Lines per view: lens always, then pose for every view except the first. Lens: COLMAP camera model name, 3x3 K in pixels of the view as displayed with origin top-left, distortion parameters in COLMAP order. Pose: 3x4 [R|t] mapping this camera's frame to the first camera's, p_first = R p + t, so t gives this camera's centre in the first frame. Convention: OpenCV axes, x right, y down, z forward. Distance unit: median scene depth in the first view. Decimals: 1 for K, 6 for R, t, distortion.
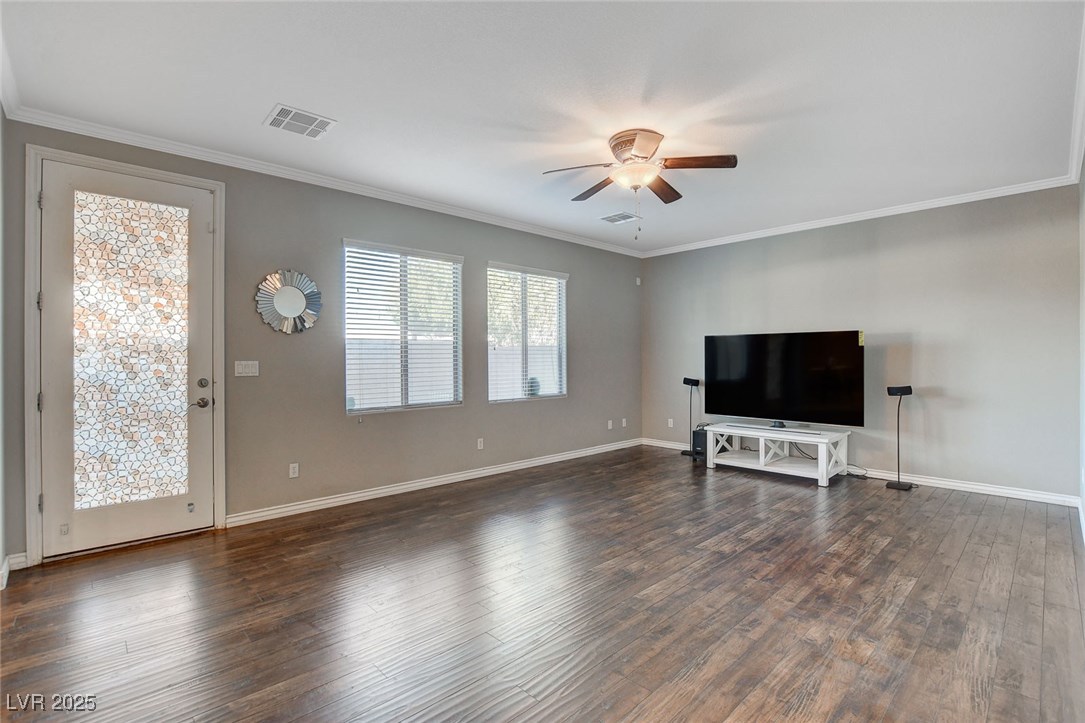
lens RADIAL K [[493.7, 0, 542.5], [0, 493.7, 361.5], [0, 0, 1]] dist [-0.030602, 0.000410]
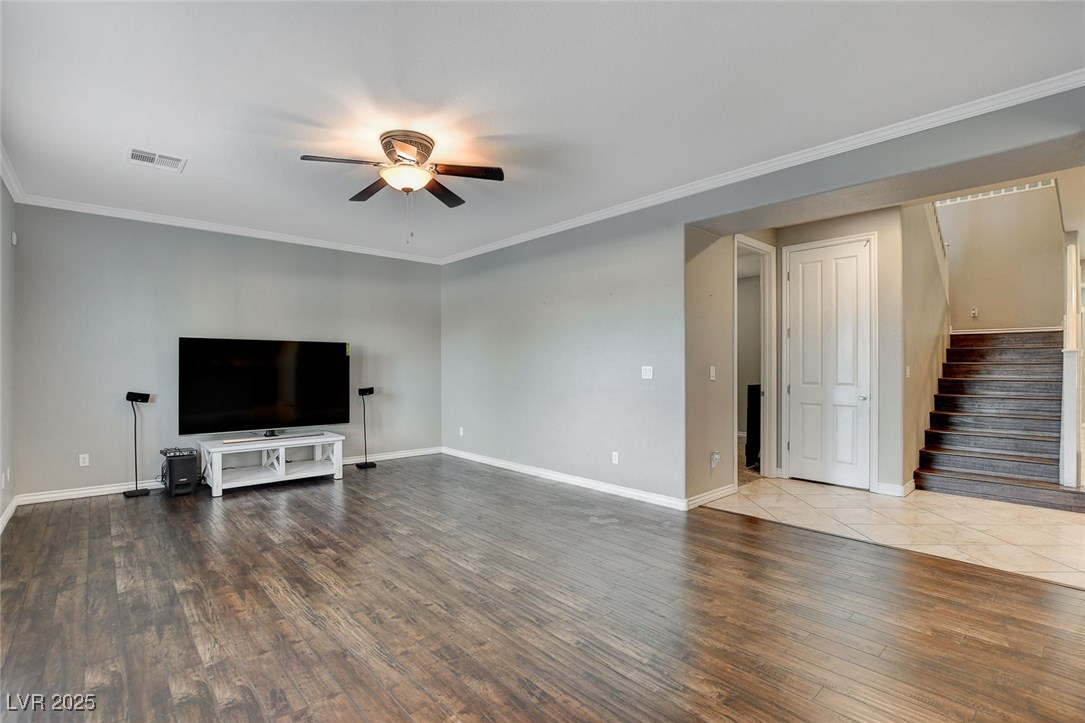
lens RADIAL K [[493.7, 0, 542.5], [0, 493.7, 361.5], [0, 0, 1]] dist [-0.030602, 0.000410]
pose [[0.026745, 0.013026, 0.999557, -0.541170], [0.005632, 0.999897, -0.013181, 0.001182], [-0.999626, 0.005982, 0.026669, 0.488426]]
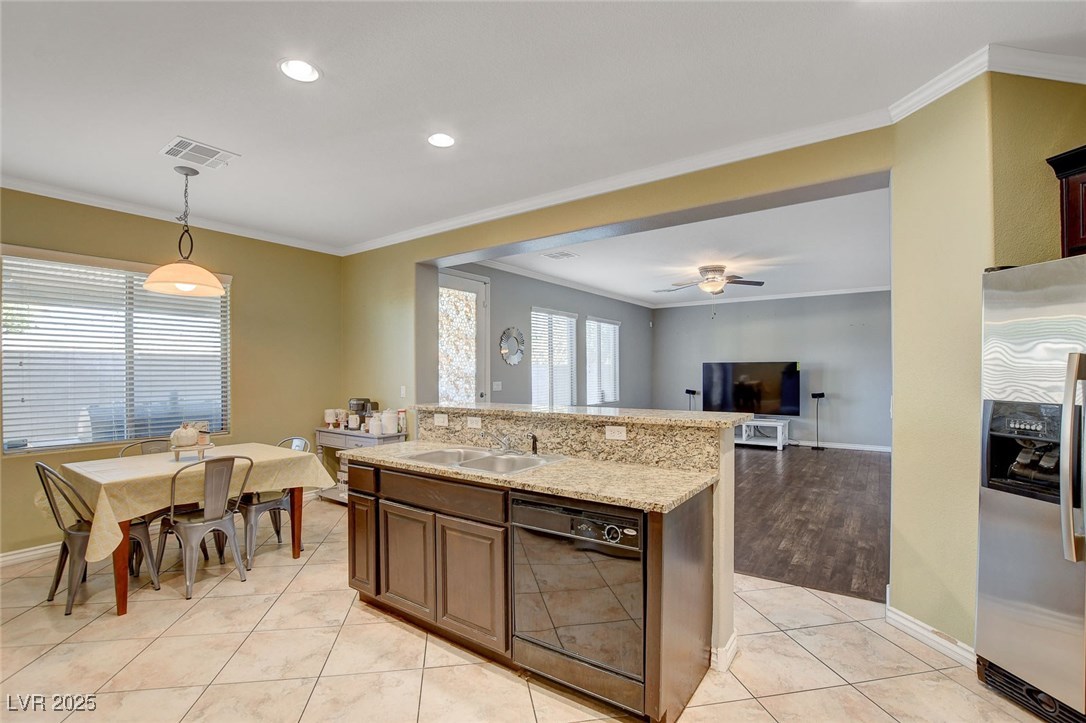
lens RADIAL K [[490.4, 0, 541.7], [0, 490.4, 373.4], [0, 0, 1]] dist [-0.030281, 0.000233]
pose [[0.979351, -0.001719, 0.202158, -0.618488], [0.002032, 0.999997, -0.001341, -0.021146], [-0.202155, 0.001724, 0.979352, -0.545531]]
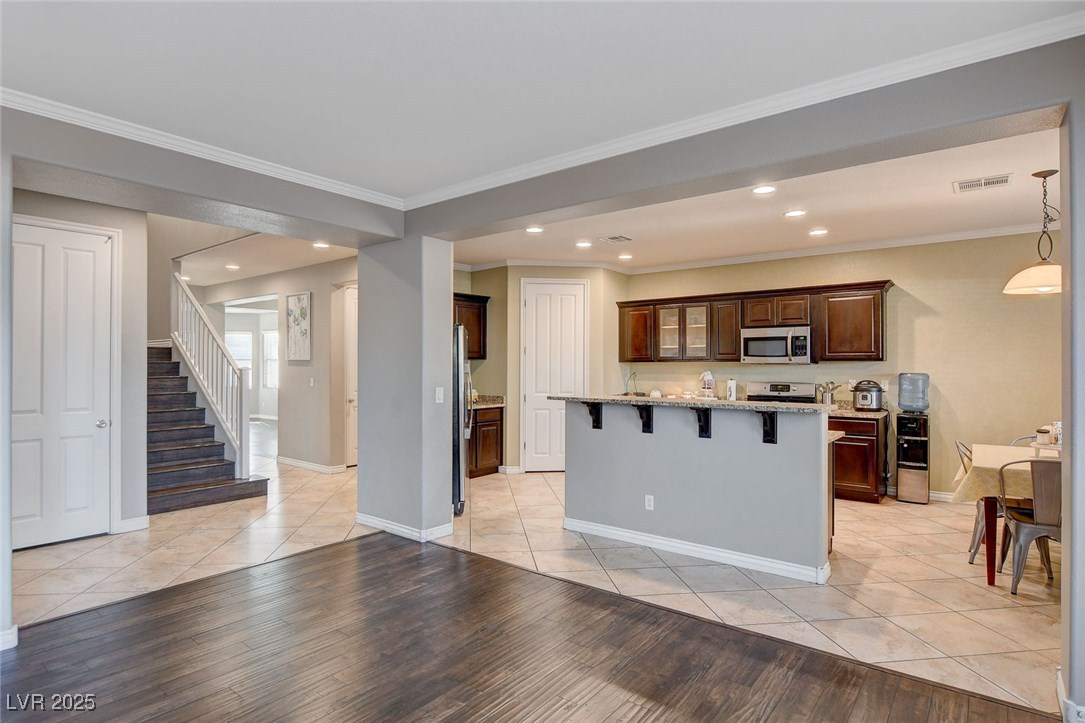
lens RADIAL K [[567.4, 0, 519.7], [0, 567.4, 362.8], [0, 0, 1]] dist [-0.030998, 0.000632]
pose [[-0.991541, 0.000558, -0.129791, -0.126978], [0.001033, 0.999993, -0.003595, -0.033077], [0.129788, -0.003699, -0.991535, 0.872513]]
